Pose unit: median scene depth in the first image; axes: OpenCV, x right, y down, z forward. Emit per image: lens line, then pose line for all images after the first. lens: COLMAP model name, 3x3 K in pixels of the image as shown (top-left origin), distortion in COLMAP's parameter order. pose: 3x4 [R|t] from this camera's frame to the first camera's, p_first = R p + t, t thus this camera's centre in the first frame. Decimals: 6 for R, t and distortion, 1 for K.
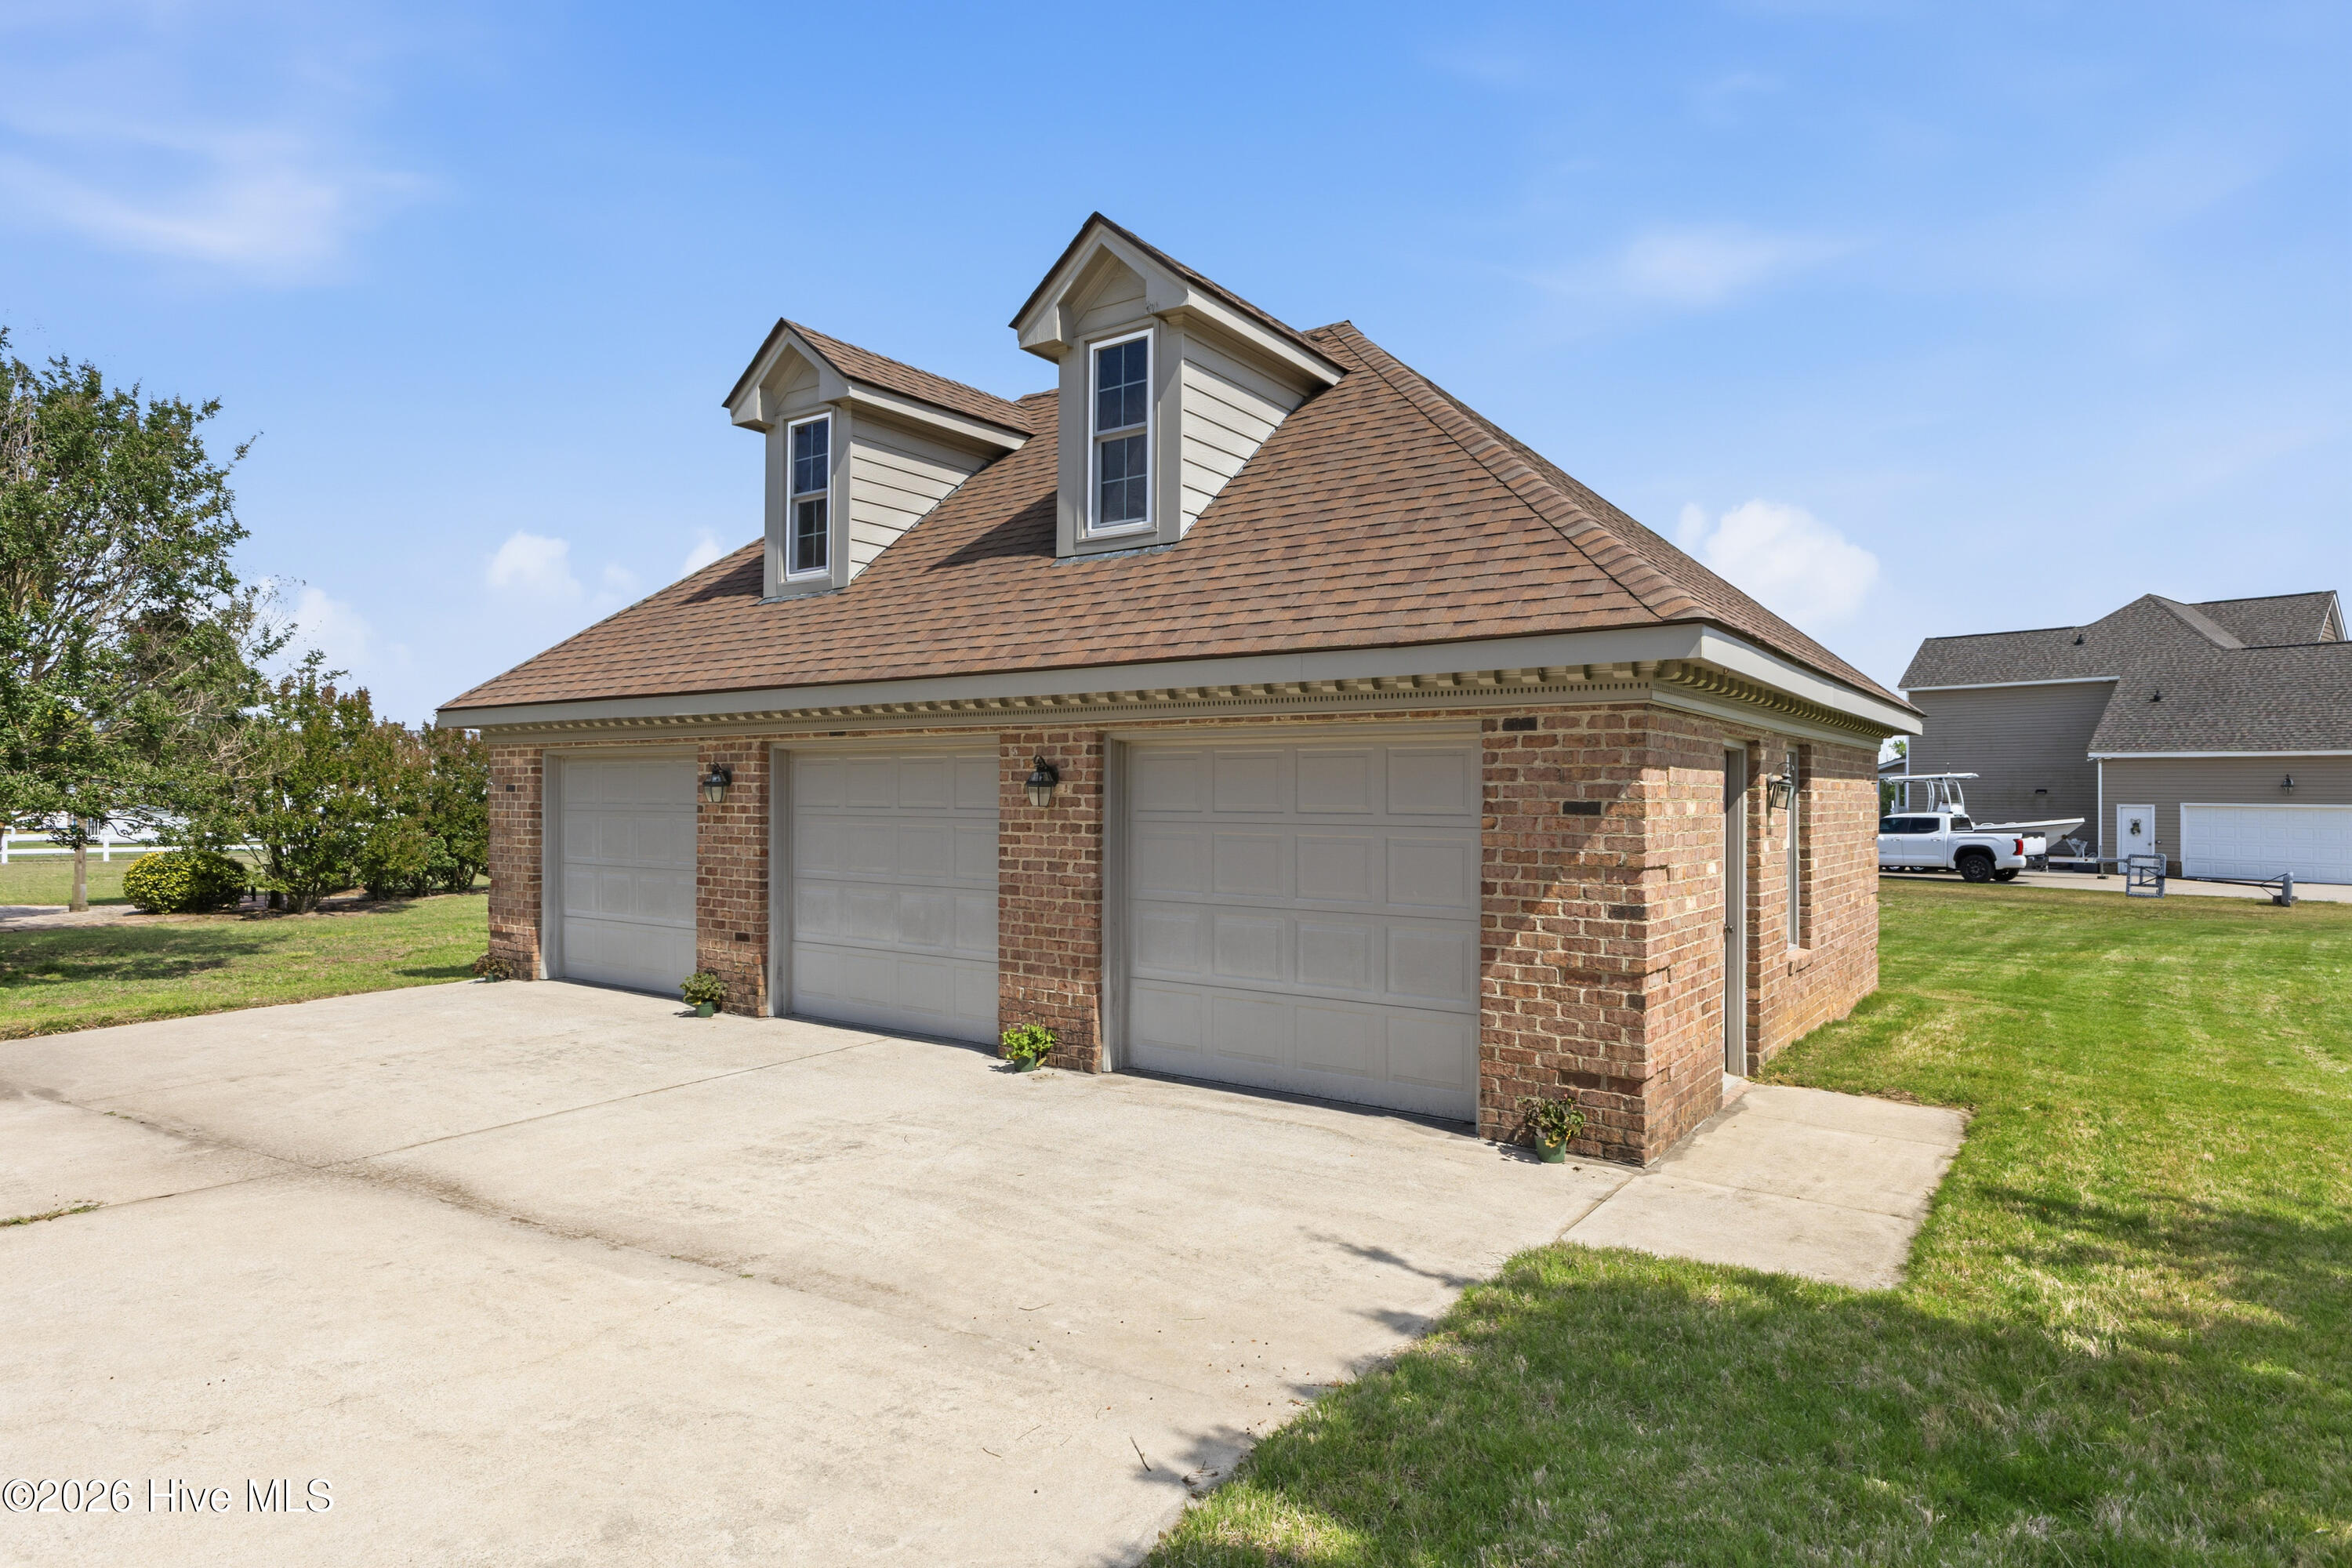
lens RADIAL K [[1330.9, 0, 1172.7], [0, 1330.9, 788.6], [0, 0, 1]] dist [0.004146, -0.001500]
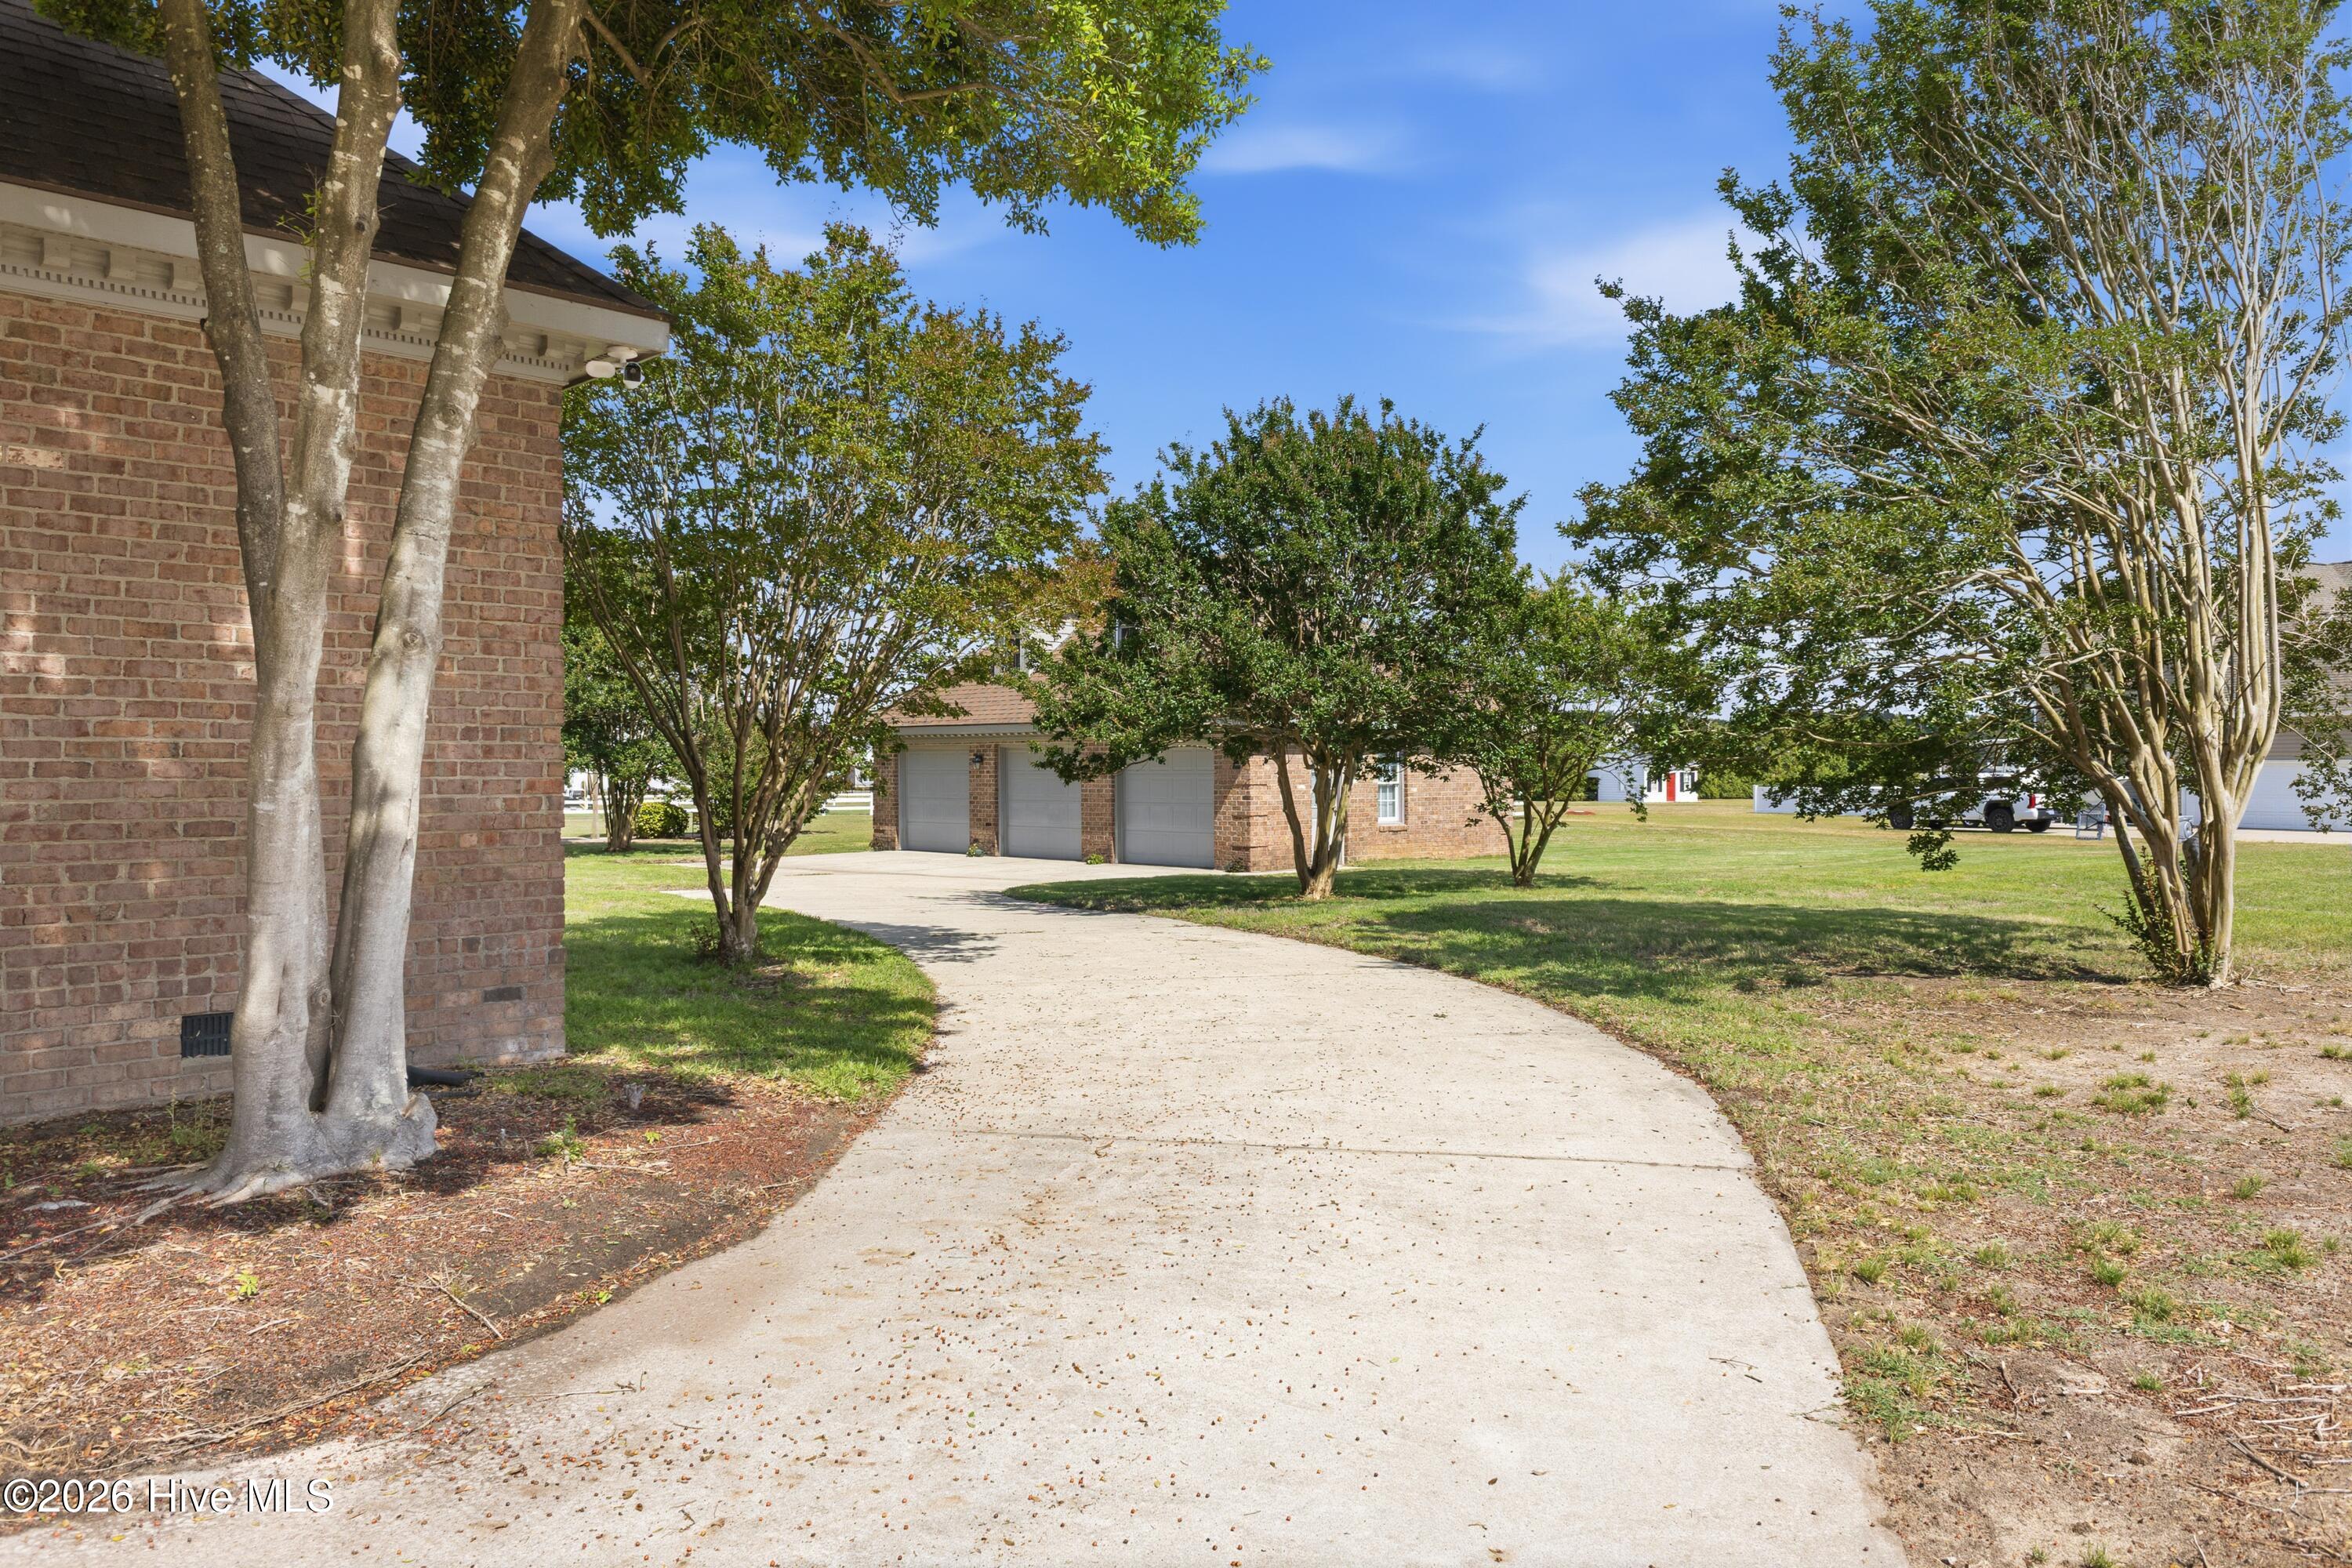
lens RADIAL K [[1633.1, 0, 1177.6], [0, 1633.1, 778.8], [0, 0, 1]] dist [-0.001233, 0.001148]
pose [[0.983486, -0.007880, -0.180812, 0.690585], [0.010371, 0.999864, 0.012835, -0.007016], [0.180686, -0.014498, 0.983434, -2.309201]]
